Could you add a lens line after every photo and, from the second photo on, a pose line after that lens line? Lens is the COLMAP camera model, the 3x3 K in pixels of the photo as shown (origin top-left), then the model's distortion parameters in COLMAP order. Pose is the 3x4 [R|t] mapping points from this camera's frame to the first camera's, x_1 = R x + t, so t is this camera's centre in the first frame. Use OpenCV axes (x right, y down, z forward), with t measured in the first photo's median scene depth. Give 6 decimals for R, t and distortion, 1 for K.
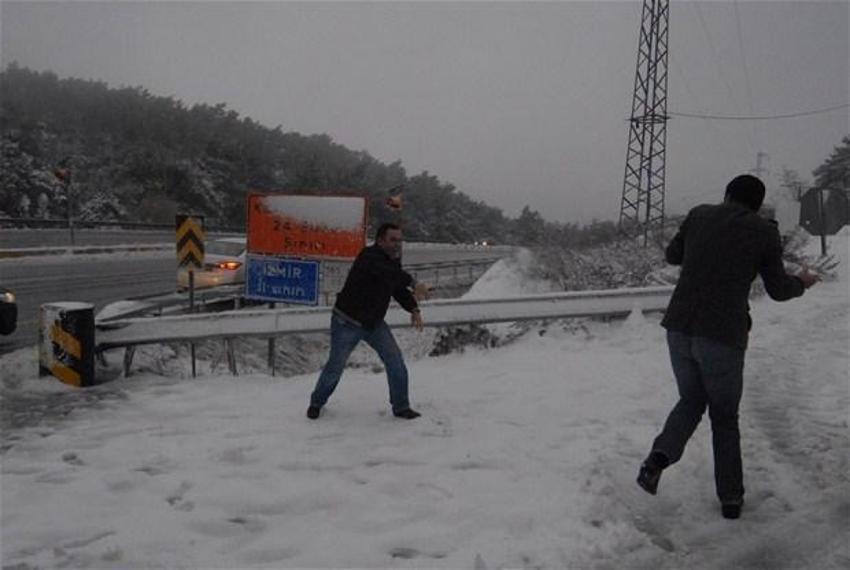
lens RADIAL K [[673.2, 0, 419.9], [0, 673.2, 286.3], [0, 0, 1]] dist [-0.097467, 0.049957]
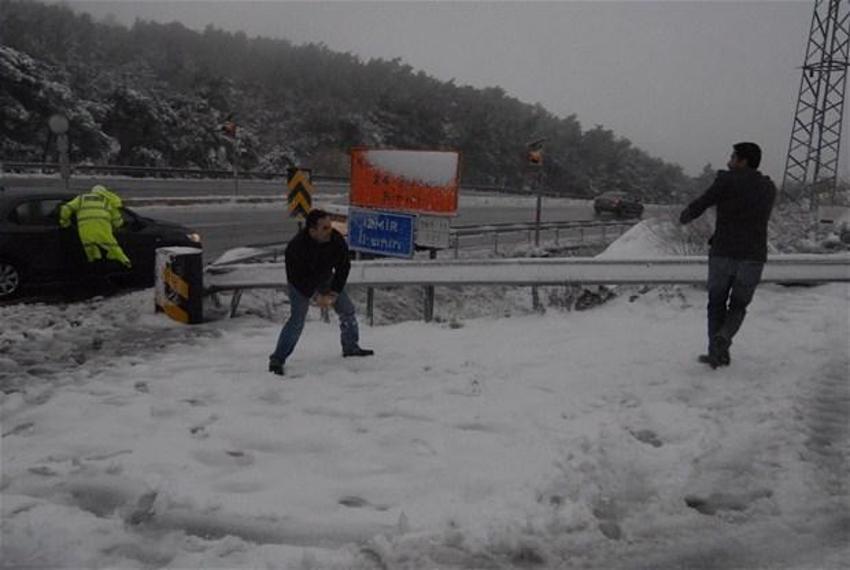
lens RADIAL K [[673.2, 0, 419.9], [0, 673.2, 290.8], [0, 0, 1]] dist [-0.097467, 0.049957]
pose [[0.967064, 0.054148, -0.248706, 0.109549], [-0.035829, 0.996340, 0.077604, -0.003018], [0.251998, -0.066137, 0.965465, 0.016502]]
